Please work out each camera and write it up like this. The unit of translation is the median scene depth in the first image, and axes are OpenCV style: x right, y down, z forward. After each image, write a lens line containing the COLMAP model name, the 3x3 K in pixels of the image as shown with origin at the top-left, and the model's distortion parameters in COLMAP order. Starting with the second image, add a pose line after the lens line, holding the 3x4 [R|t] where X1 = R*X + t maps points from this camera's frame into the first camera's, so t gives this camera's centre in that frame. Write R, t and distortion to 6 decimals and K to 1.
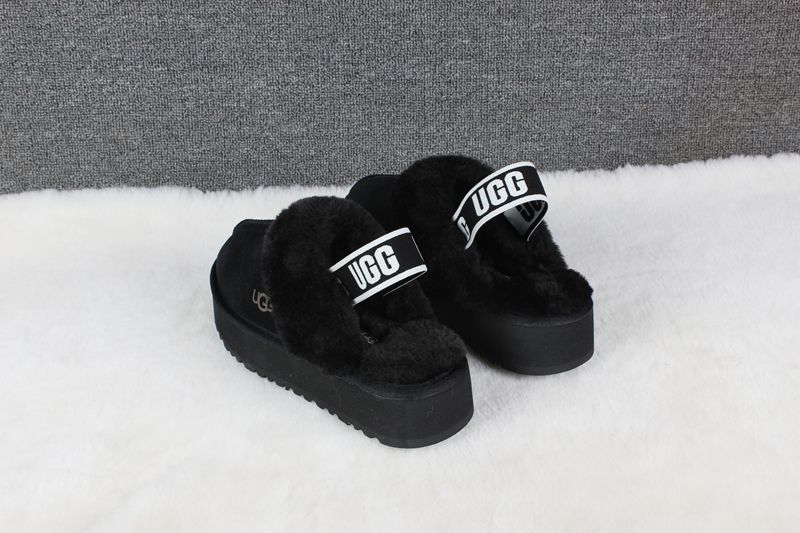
lens RADIAL K [[1122.9, 0, 404.1], [0, 1122.9, 266.7], [0, 0, 1]] dist [-0.034769, 0.000000]
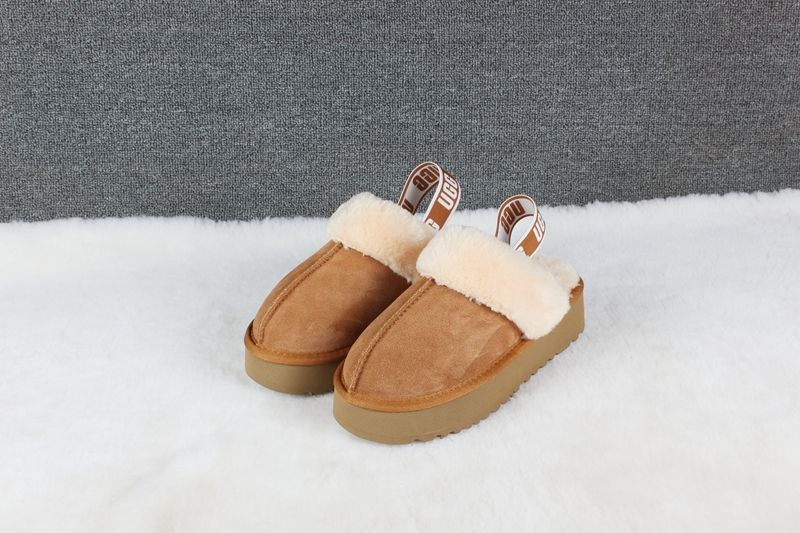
lens RADIAL K [[1122.9, 0, 408.0], [0, 1122.9, 253.0], [0, 0, 1]] dist [-0.034769, 0.000000]
pose [[0.999529, 0.007499, 0.029762, -0.021946], [-0.004589, 0.995305, -0.096676, 0.071122], [-0.030347, 0.096494, 0.994871, -0.105588]]
